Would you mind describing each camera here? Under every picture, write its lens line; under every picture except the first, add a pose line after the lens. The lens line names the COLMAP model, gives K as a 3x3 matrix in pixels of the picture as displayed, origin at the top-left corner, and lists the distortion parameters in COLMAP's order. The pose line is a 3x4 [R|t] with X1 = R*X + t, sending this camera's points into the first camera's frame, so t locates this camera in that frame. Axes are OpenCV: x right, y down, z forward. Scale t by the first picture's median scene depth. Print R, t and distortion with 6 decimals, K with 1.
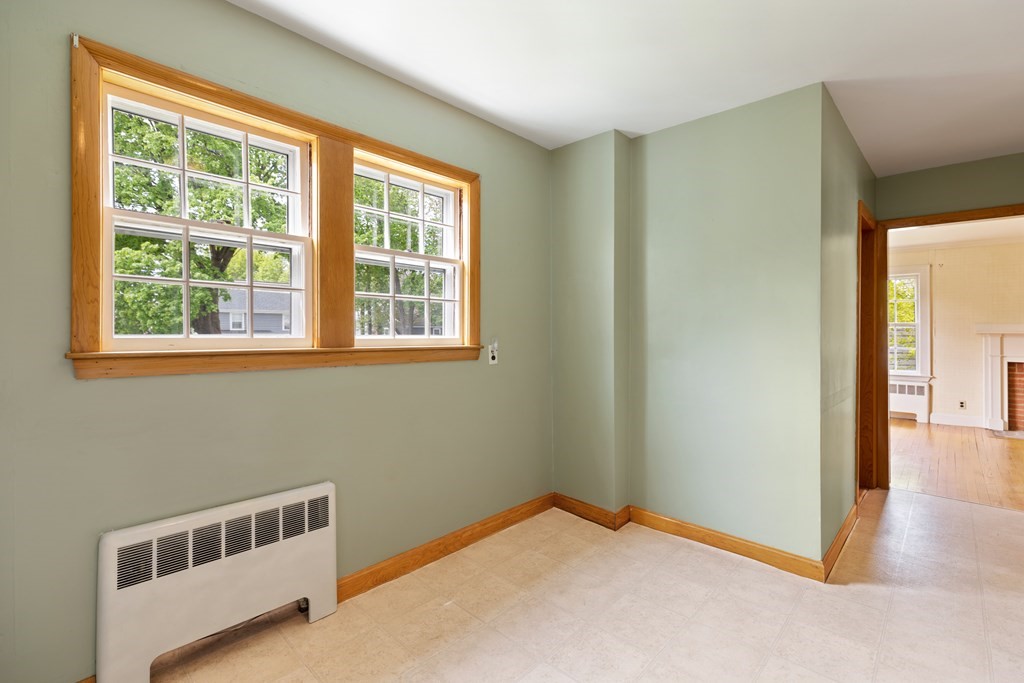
lens RADIAL K [[466.6, 0, 515.7], [0, 466.6, 333.0], [0, 0, 1]] dist [0.002475, -0.000965]
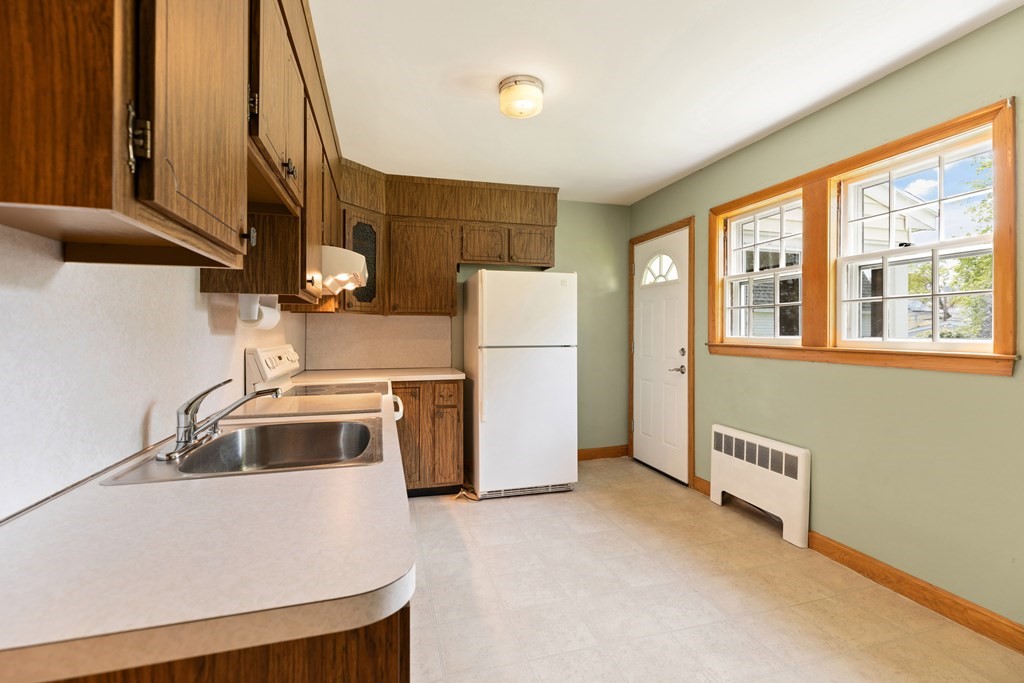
lens RADIAL K [[459.1, 0, 515.6], [0, 459.1, 334.9], [0, 0, 1]] dist [0.001759, 0.000405]
pose [[-0.514019, -0.001348, -0.857778, 1.091045], [-0.007986, 0.999963, 0.003214, 0.001345], [0.857741, 0.008502, -0.514011, 0.939039]]
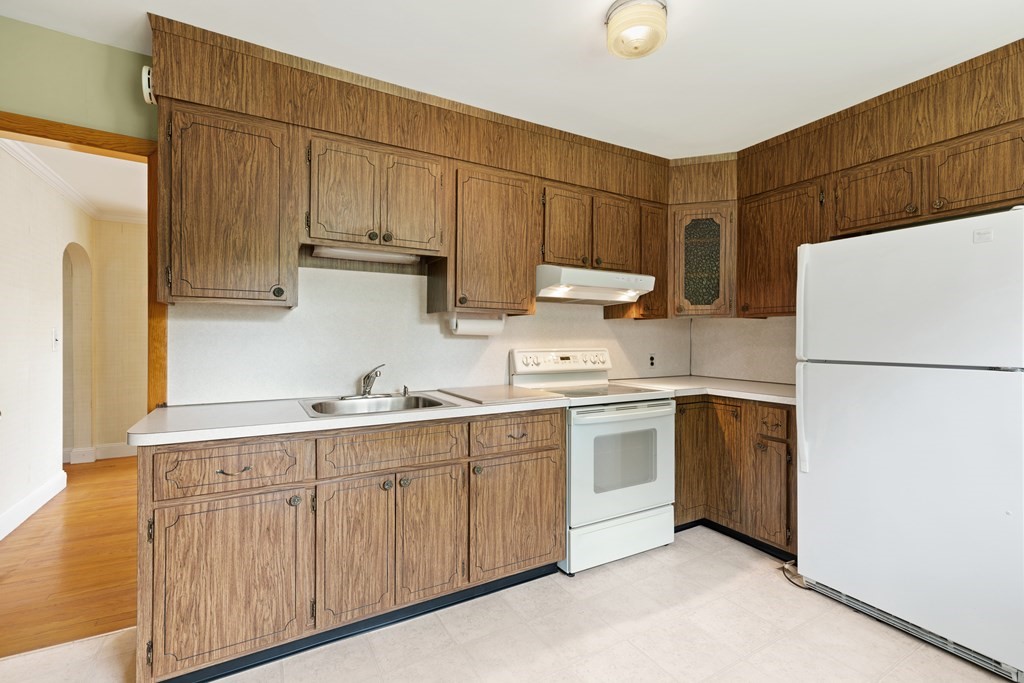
lens RADIAL K [[455.7, 0, 511.7], [0, 455.7, 338.5], [0, 0, 1]] dist [0.000848, 0.000077]
pose [[-0.955074, -0.009599, 0.296214, 0.131067], [-0.006747, 0.999921, 0.010649, -0.007752], [-0.296292, 0.008172, -0.955062, 1.232760]]
